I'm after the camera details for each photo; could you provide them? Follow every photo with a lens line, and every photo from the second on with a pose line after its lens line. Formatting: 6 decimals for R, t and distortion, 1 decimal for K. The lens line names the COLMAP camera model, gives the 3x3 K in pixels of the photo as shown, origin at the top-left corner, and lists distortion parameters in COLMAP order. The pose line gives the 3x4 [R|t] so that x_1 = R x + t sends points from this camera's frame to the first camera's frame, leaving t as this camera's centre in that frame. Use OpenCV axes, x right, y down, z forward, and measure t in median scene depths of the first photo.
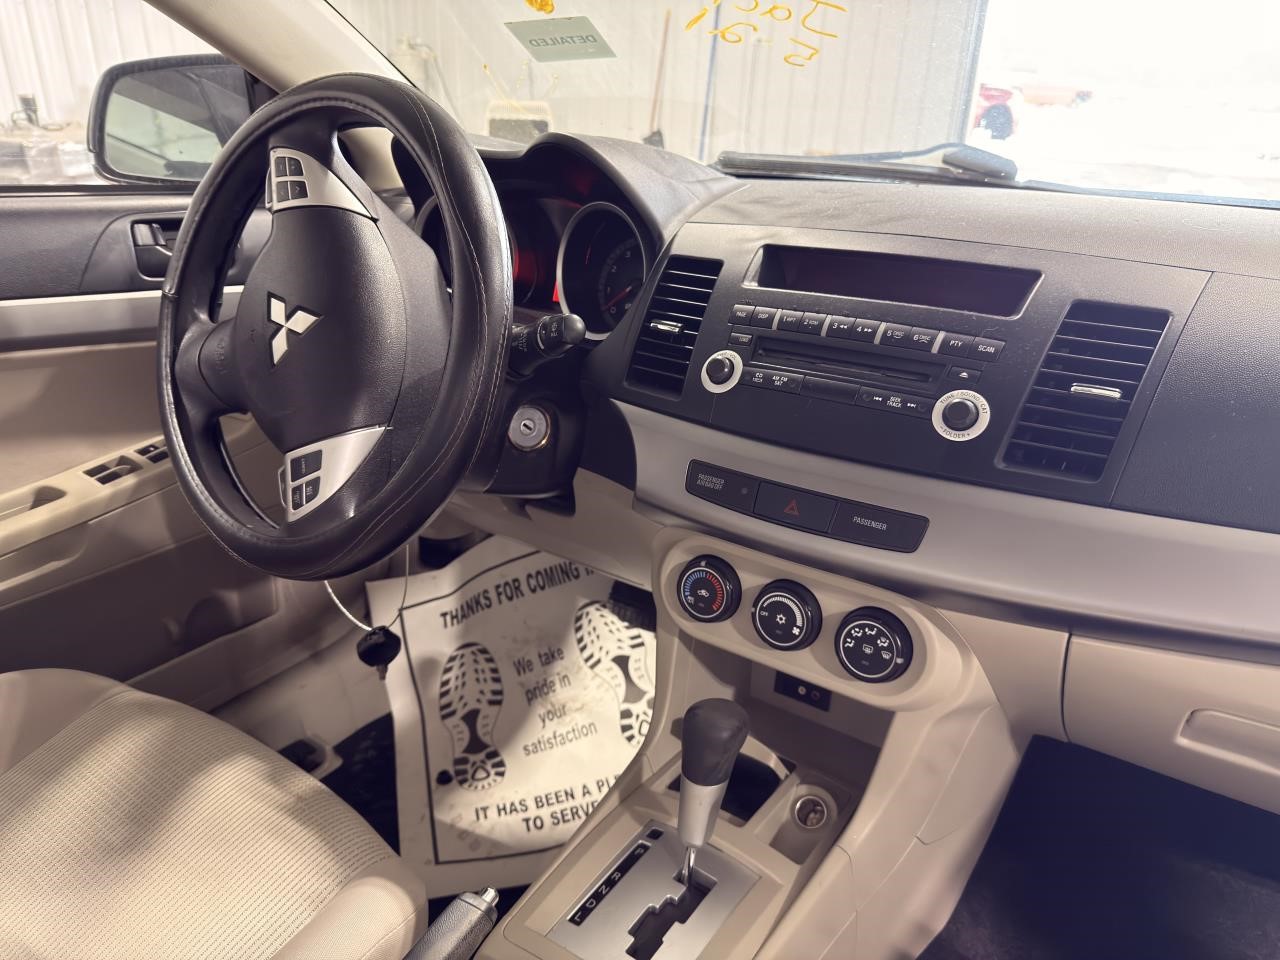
lens RADIAL K [[906.5, 0, 640.0], [0, 906.5, 480.0], [0, 0, 1]] dist [0.039429, -0.055138]
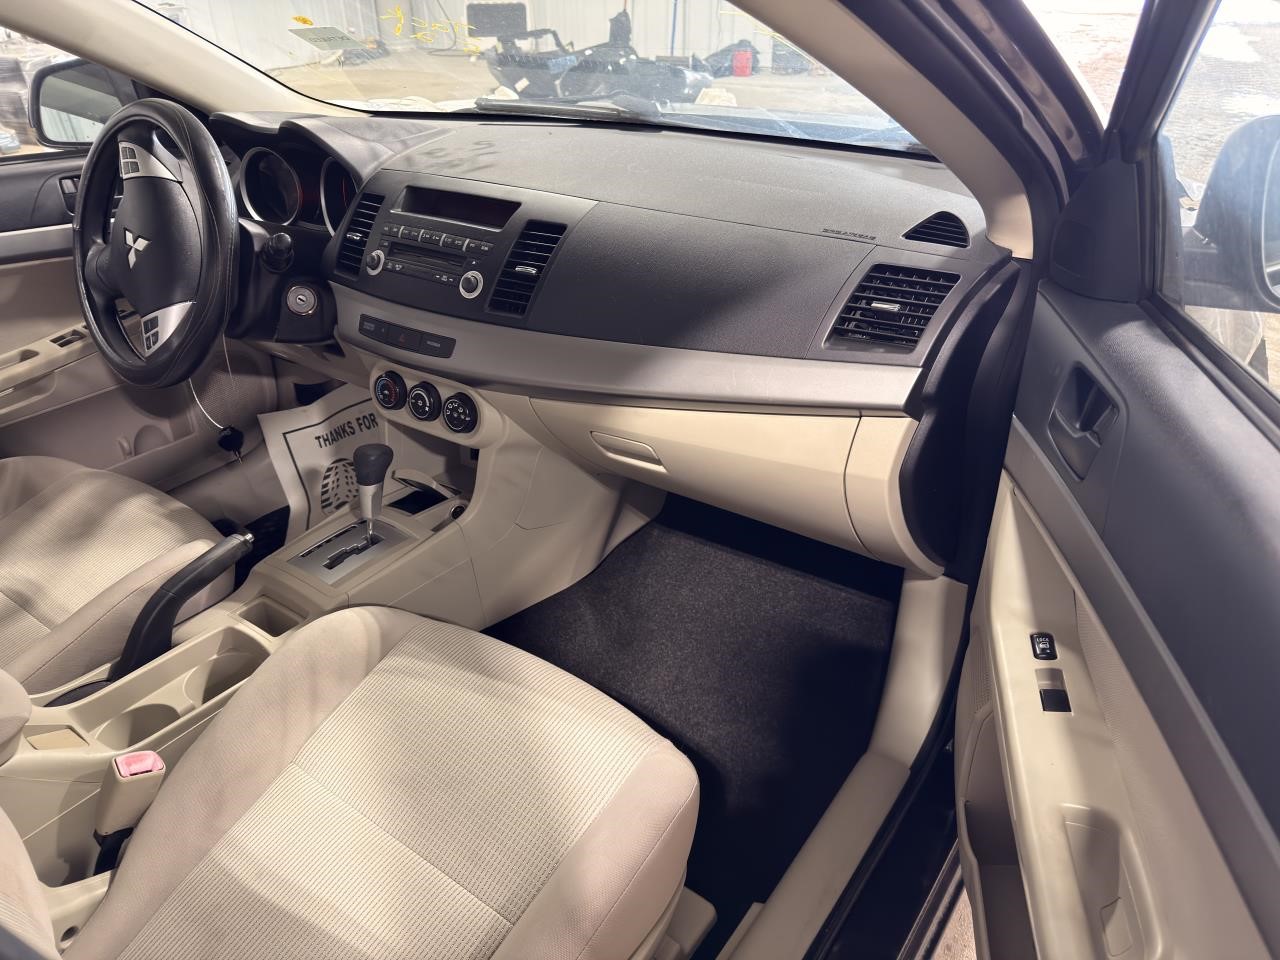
lens RADIAL K [[882.3, 0, 640.0], [0, 882.3, 480.0], [0, 0, 1]] dist [-0.000138, -0.006189]
pose [[0.999309, -0.028801, -0.023490, 0.555173], [0.031639, 0.990860, 0.131130, 0.078351], [0.019499, -0.131783, 0.991087, -0.663981]]
